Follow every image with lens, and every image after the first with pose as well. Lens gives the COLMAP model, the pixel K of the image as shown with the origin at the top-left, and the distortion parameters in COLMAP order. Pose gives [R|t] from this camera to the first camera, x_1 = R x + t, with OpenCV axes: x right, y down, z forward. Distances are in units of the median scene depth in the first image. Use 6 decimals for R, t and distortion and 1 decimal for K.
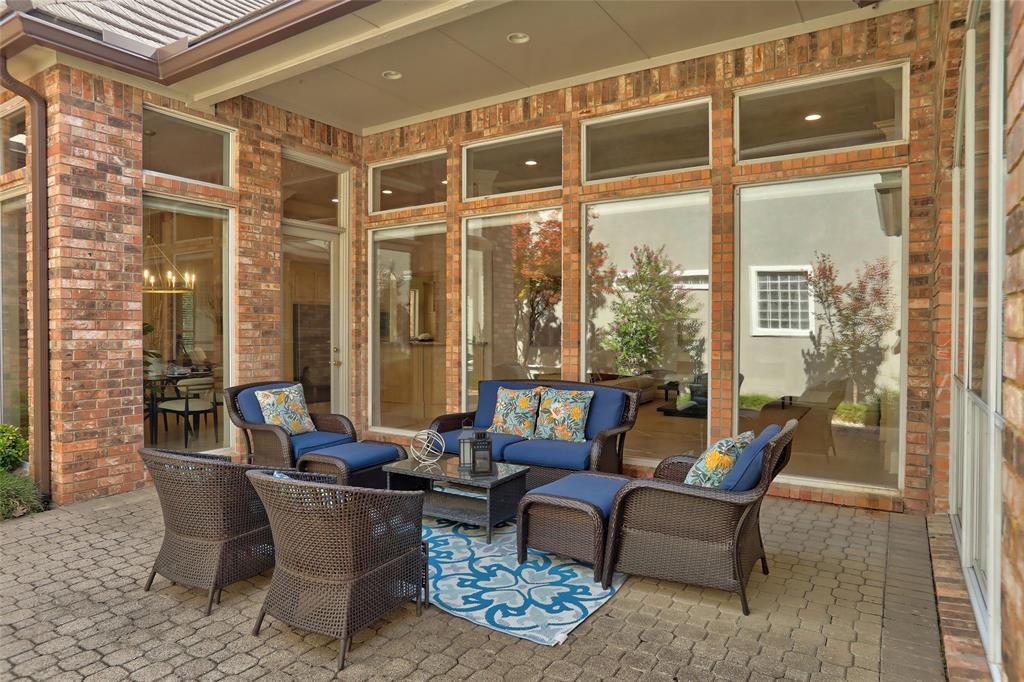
lens RADIAL K [[589.5, 0, 511.3], [0, 589.5, 340.6], [0, 0, 1]] dist [-0.004636, 0.001440]
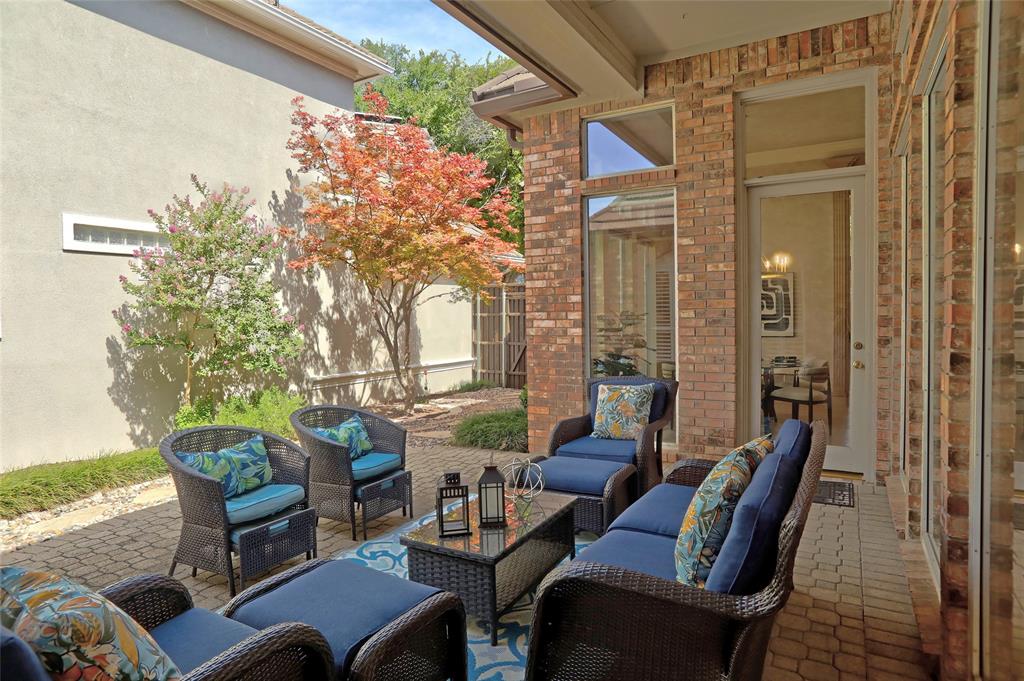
lens RADIAL K [[589.5, 0, 513.4], [0, 589.5, 331.5], [0, 0, 1]] dist [-0.004636, 0.001440]
pose [[0.086332, 0.025199, -0.995948, 0.514902], [-0.005875, 0.999676, 0.024784, -0.023027], [0.996249, 0.003711, 0.086453, 0.798766]]
